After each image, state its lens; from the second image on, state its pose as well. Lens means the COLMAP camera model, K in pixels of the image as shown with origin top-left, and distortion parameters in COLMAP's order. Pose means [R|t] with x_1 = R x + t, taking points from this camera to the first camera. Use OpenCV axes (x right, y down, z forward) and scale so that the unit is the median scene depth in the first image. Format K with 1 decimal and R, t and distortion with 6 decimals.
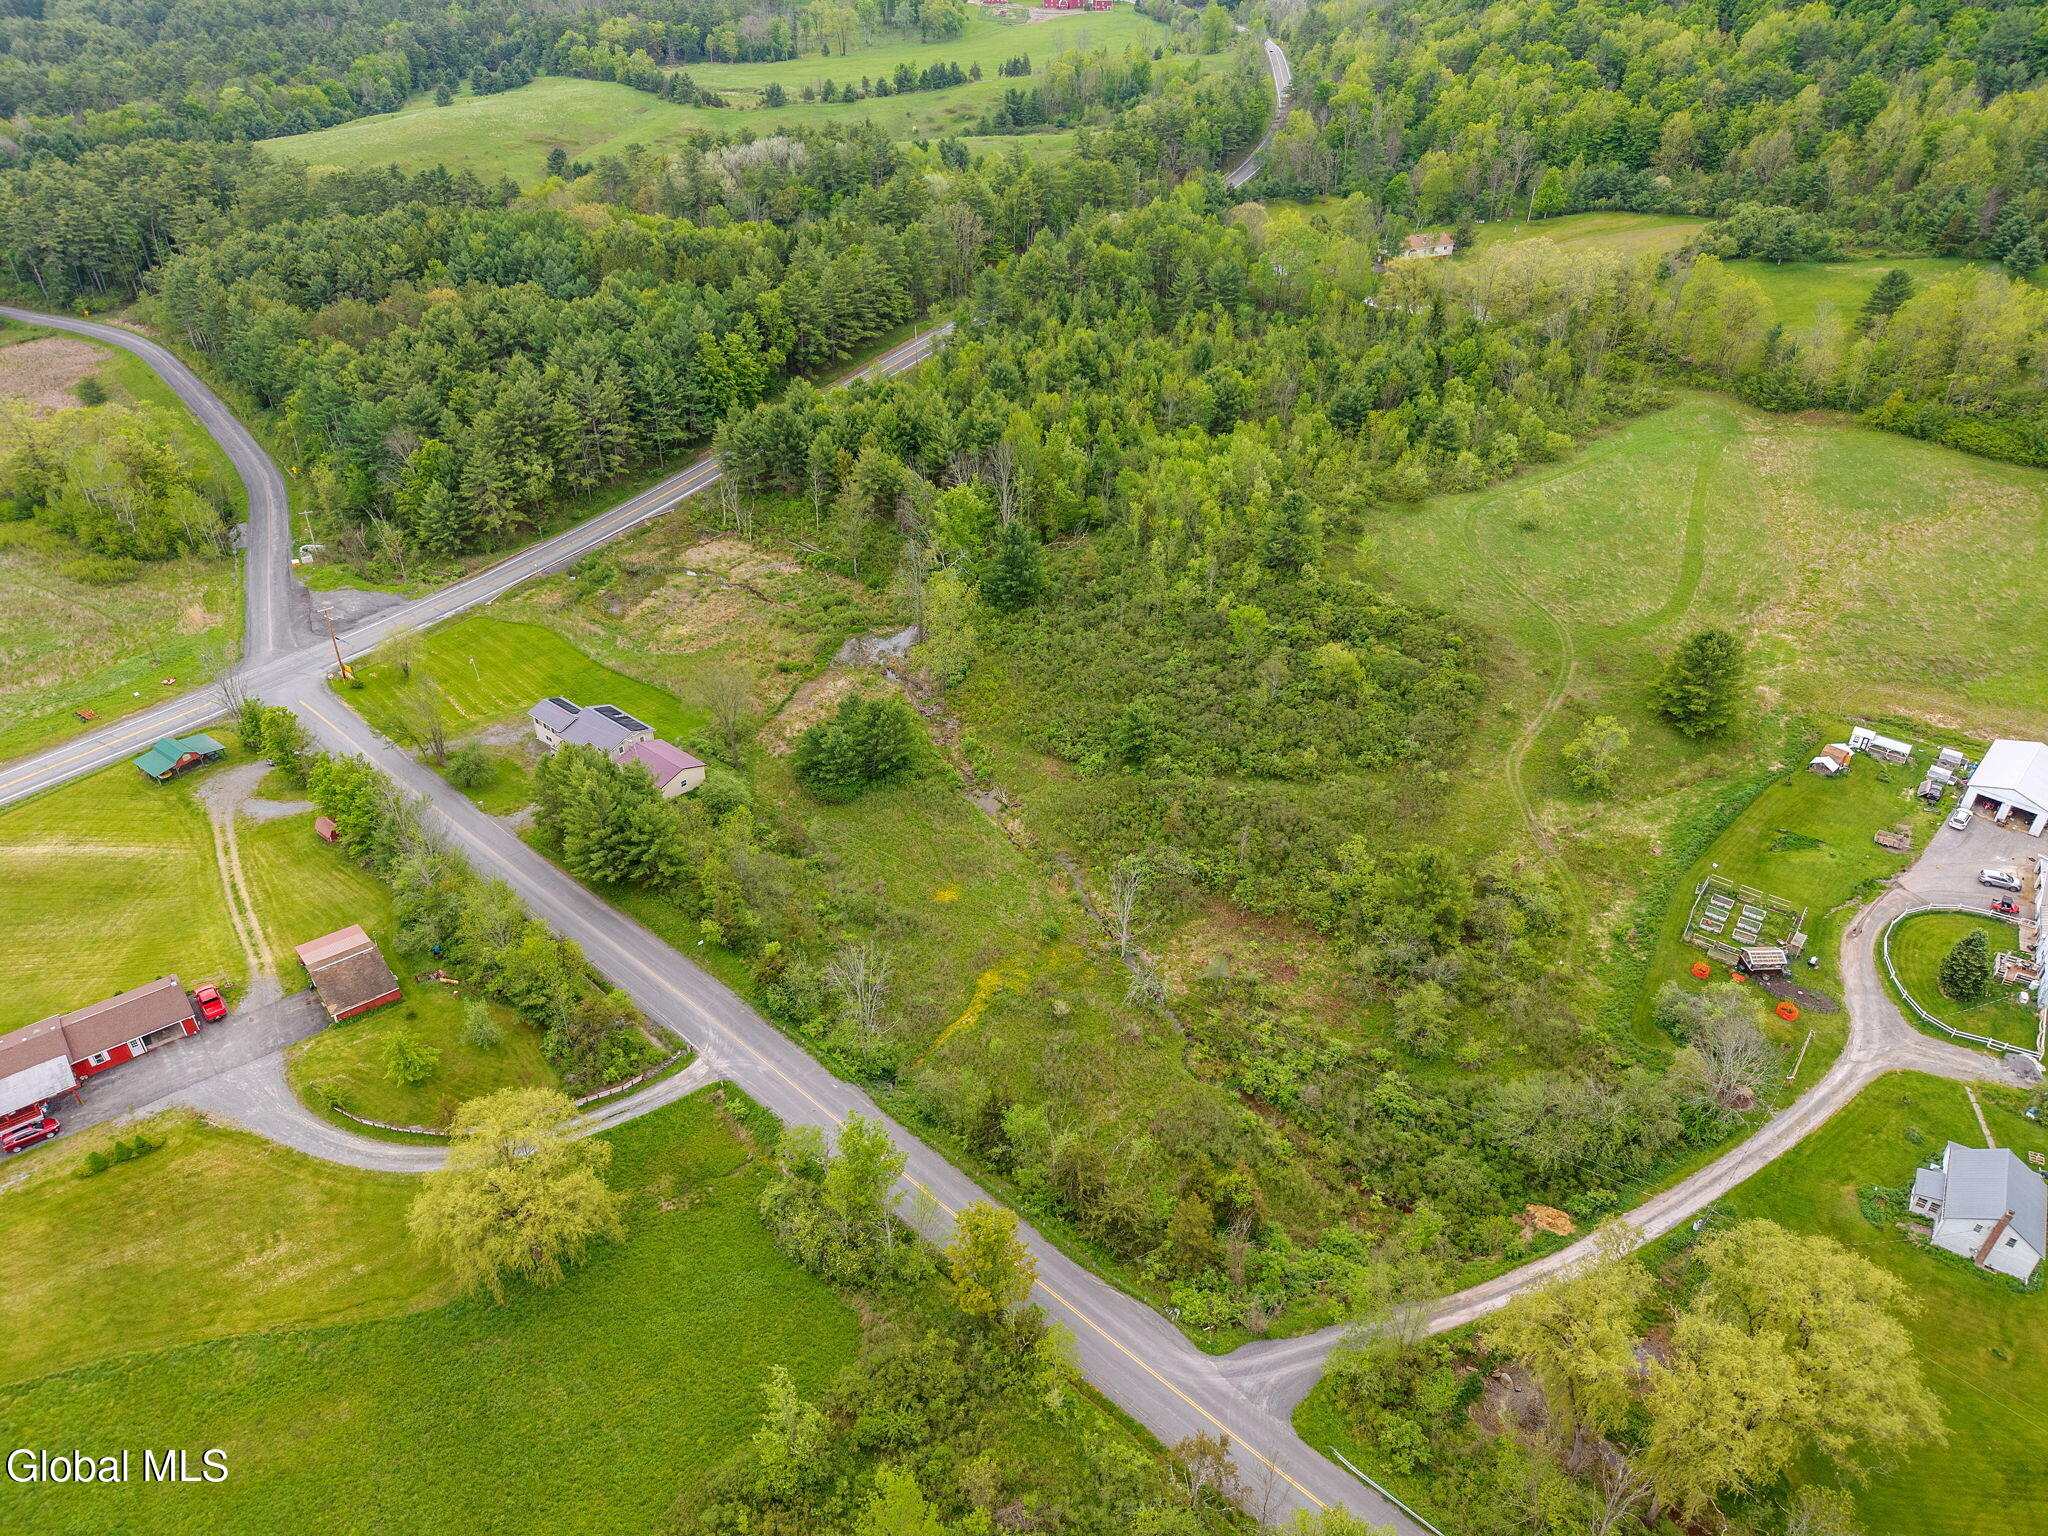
lens RADIAL K [[1382.2, 0, 1024.0], [0, 1382.2, 768.0], [0, 0, 1]] dist [0.009875, -0.001390]
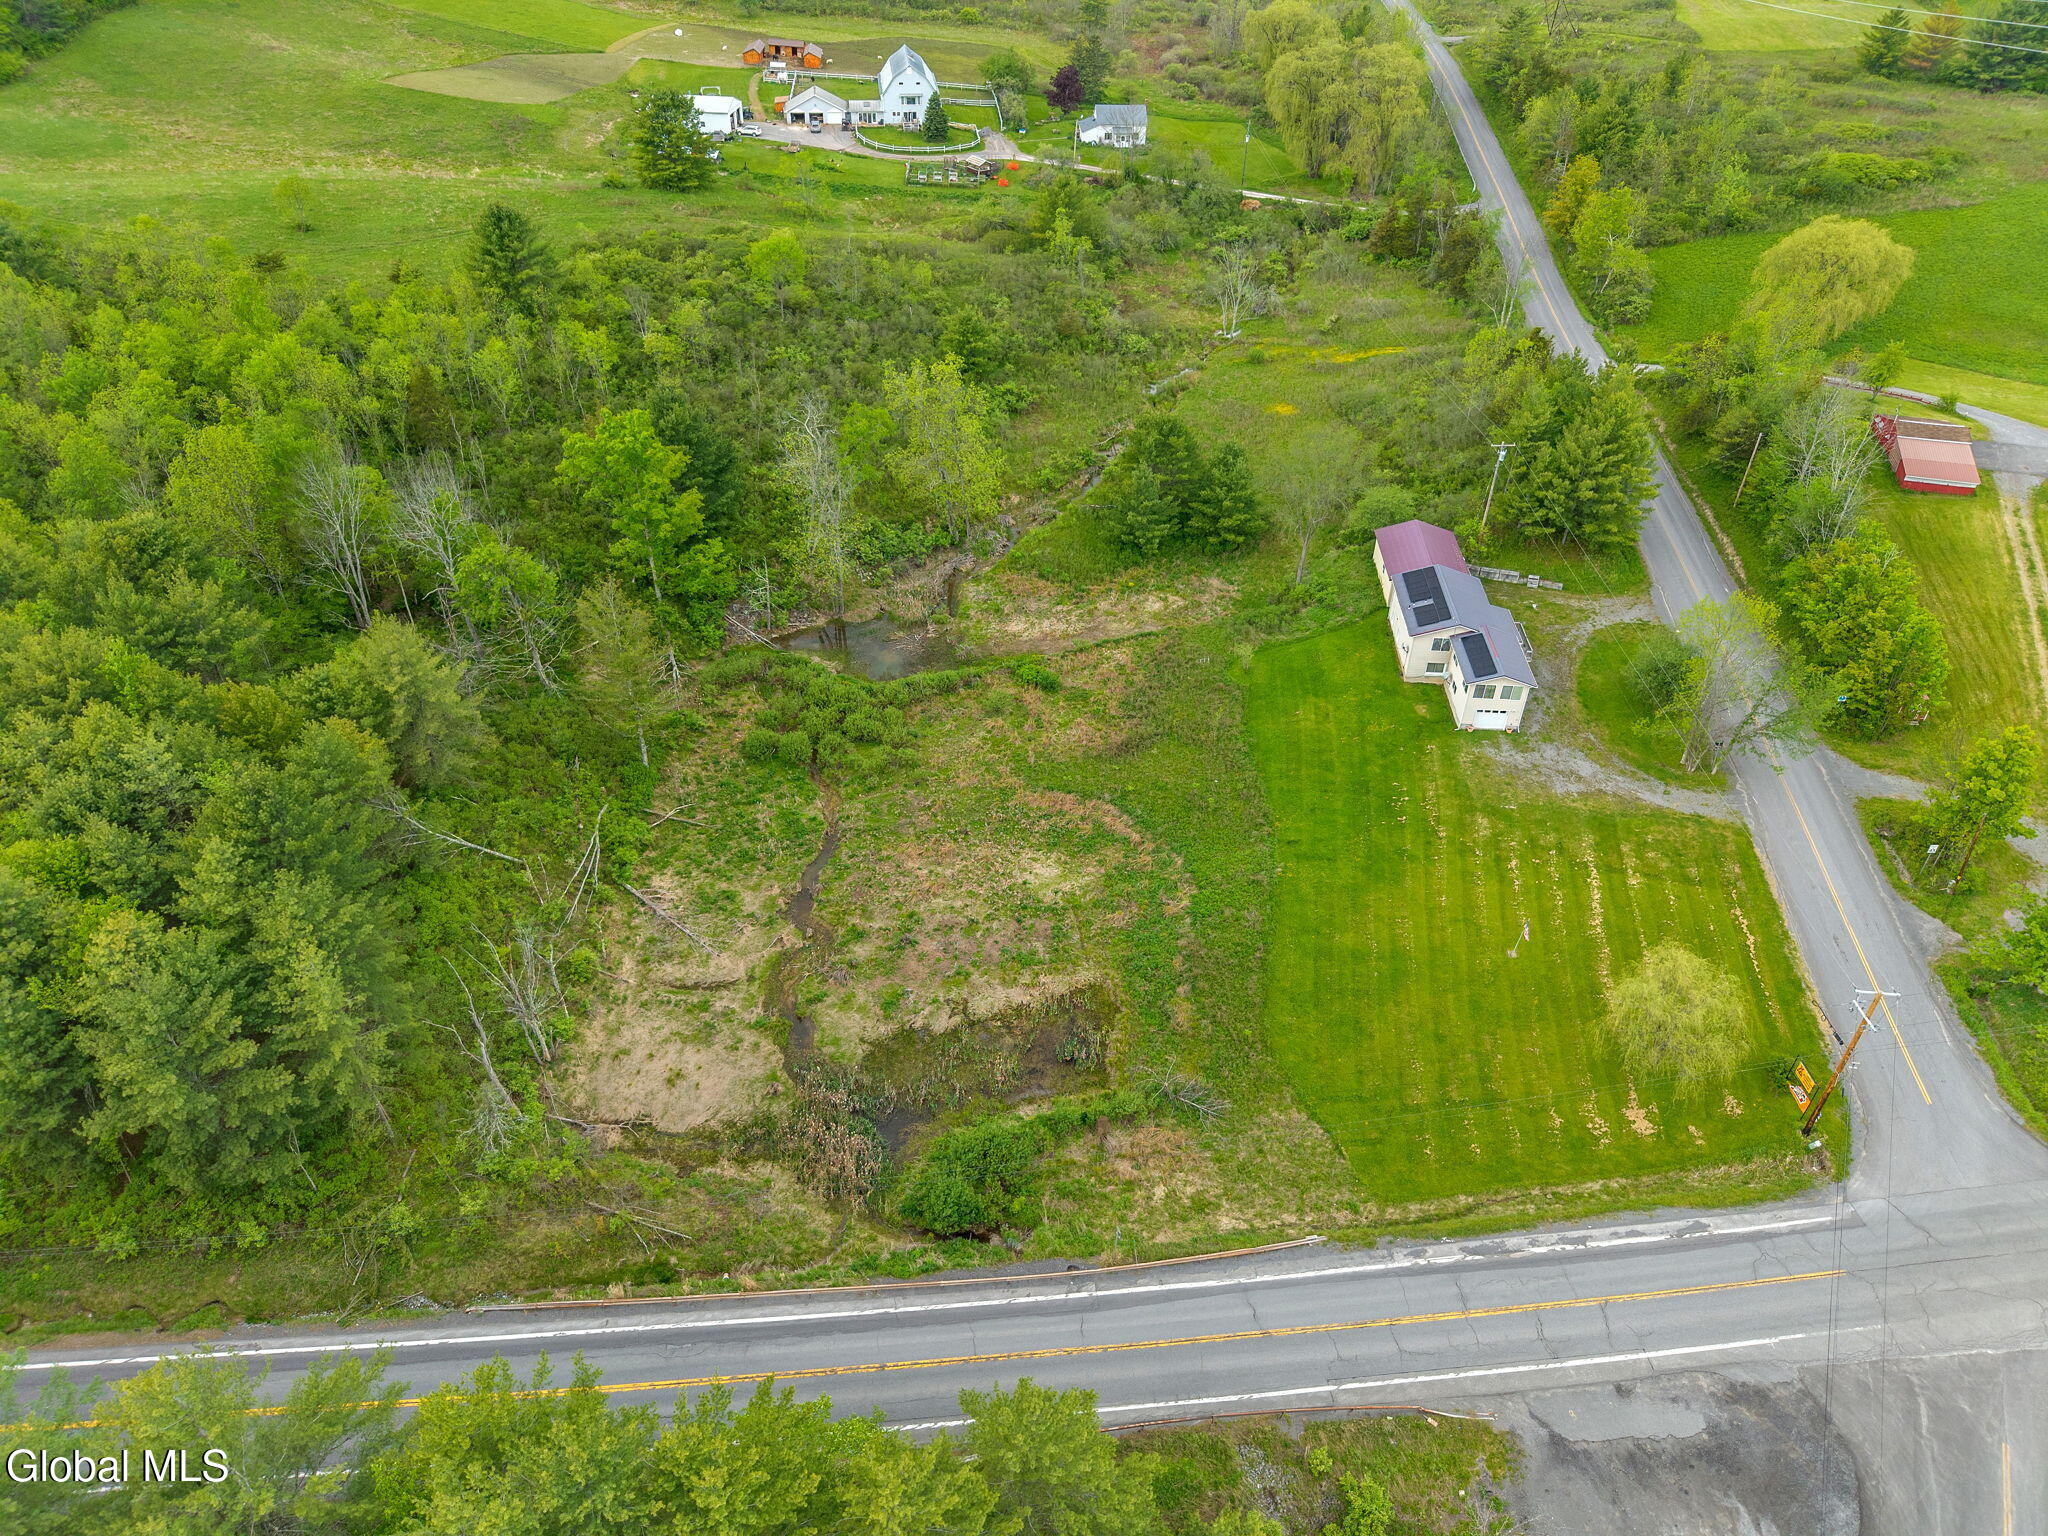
lens RADIAL K [[1382.2, 0, 1024.0], [0, 1382.2, 768.0], [0, 0, 1]] dist [0.009875, -0.001390]
pose [[-0.601417, -0.498335, 0.624468, -0.205807], [0.429639, 0.457251, 0.778673, -0.188601], [-0.673579, 0.736603, -0.060895, 0.407334]]
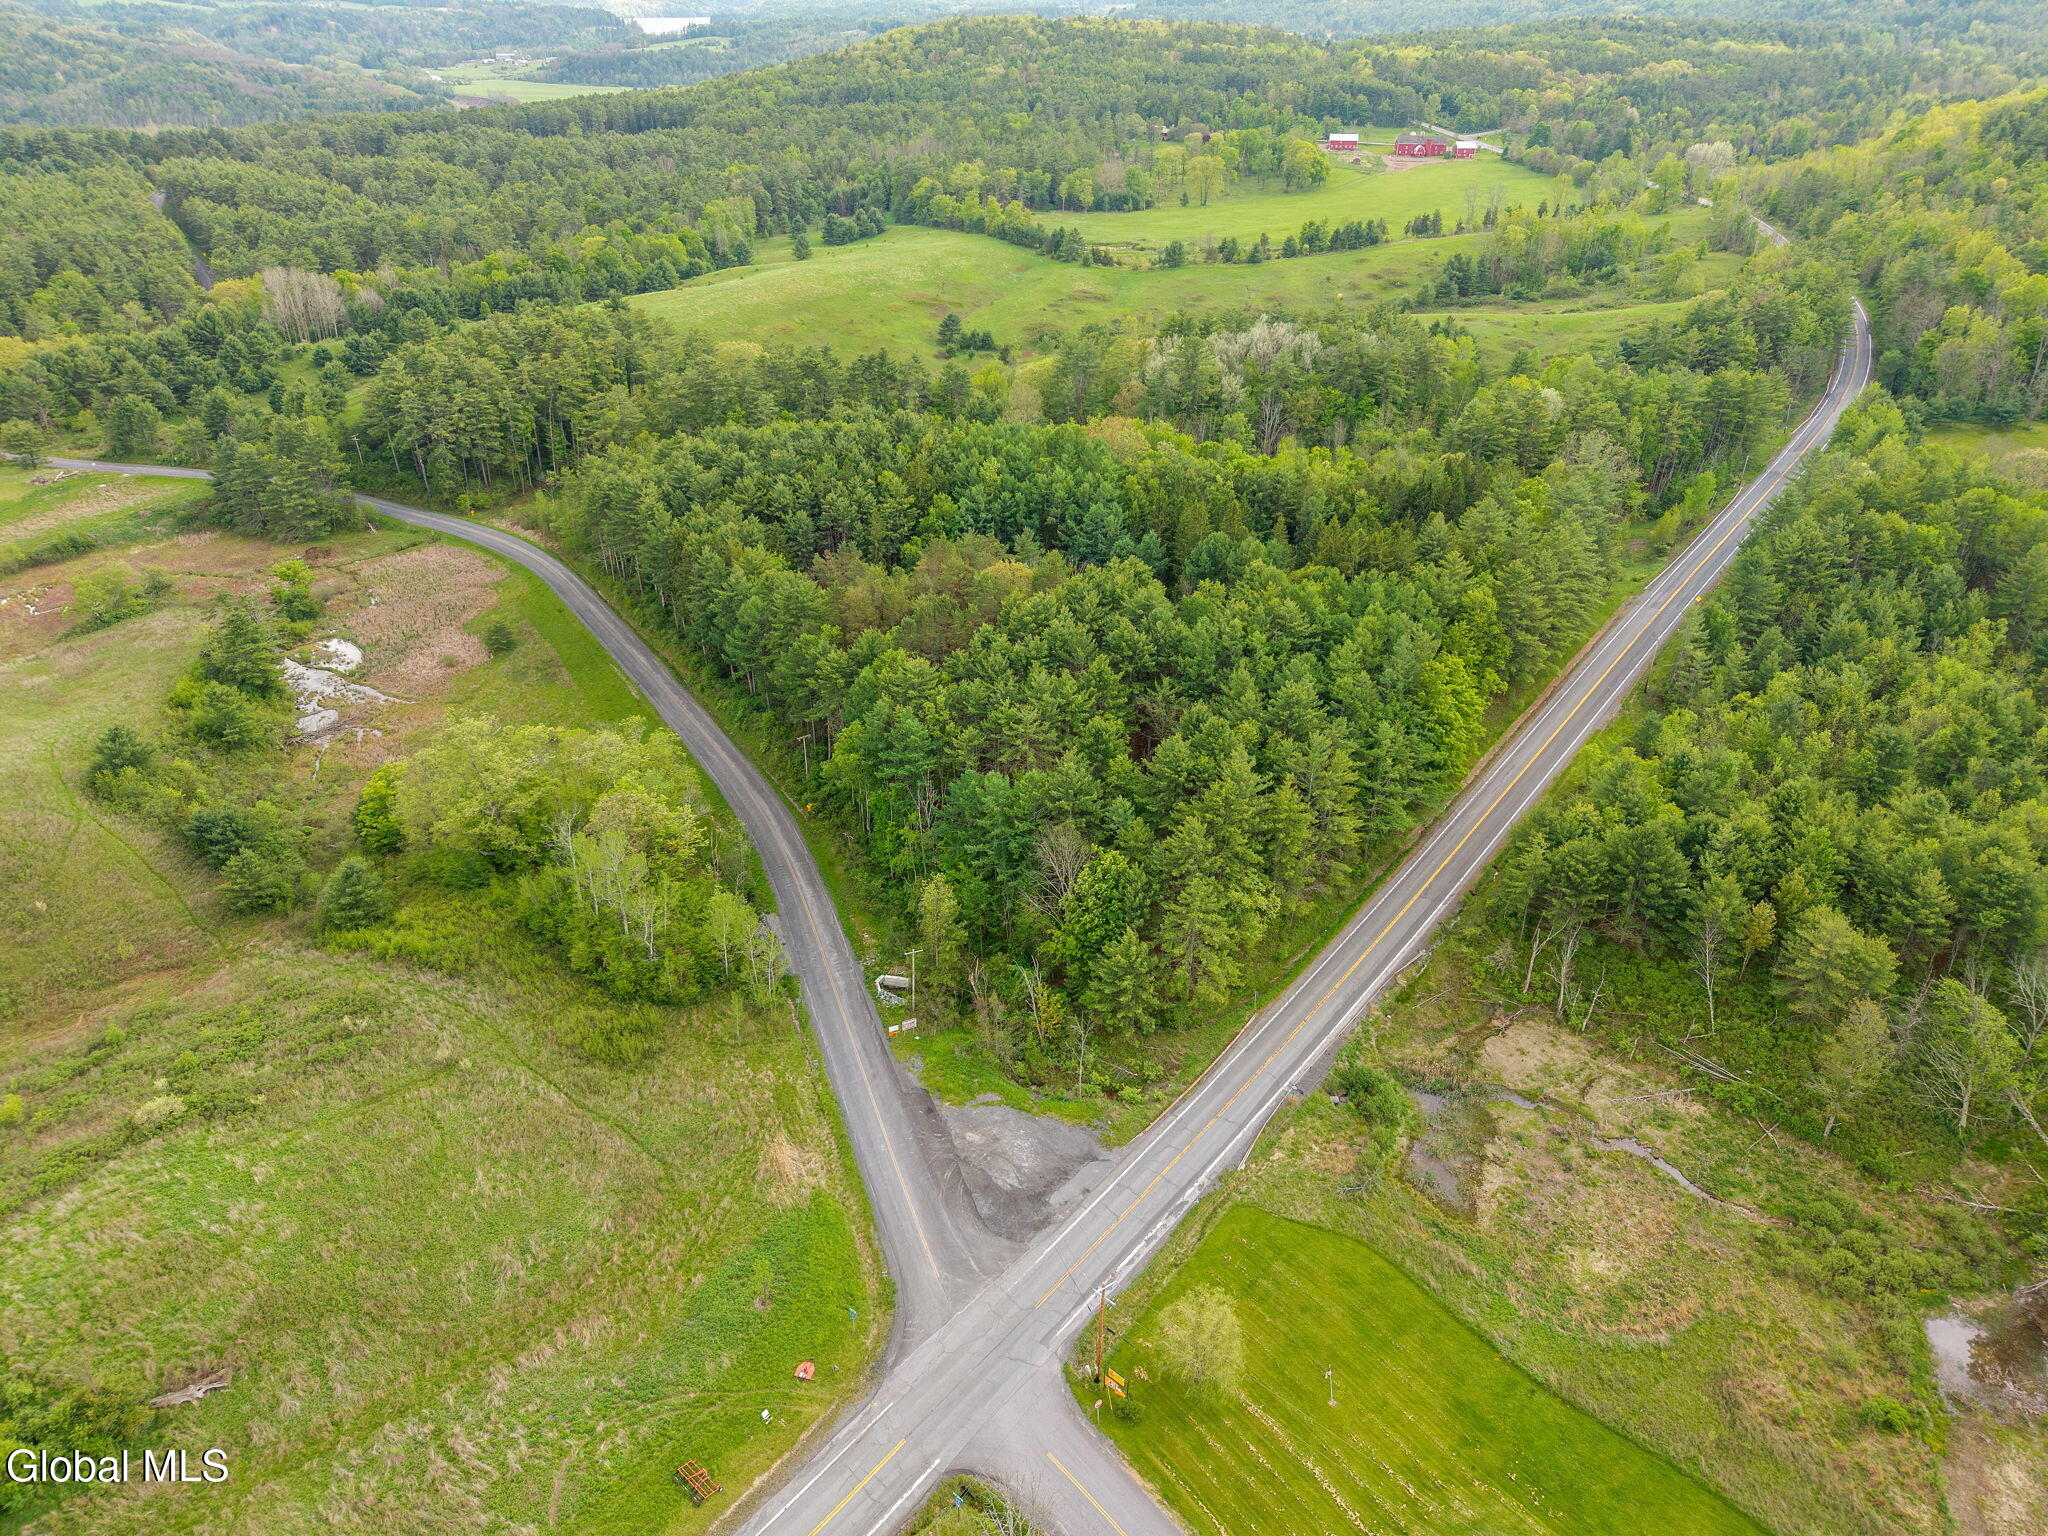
lens RADIAL K [[1375.5, 0, 1024.0], [0, 1375.5, 768.0], [0, 0, 1]] dist [0.013565, -0.005864]
pose [[0.992162, 0.061872, -0.108568, -0.177702], [-0.069714, 0.995109, -0.069986, -0.101417], [0.103707, 0.077006, 0.991622, 0.158645]]
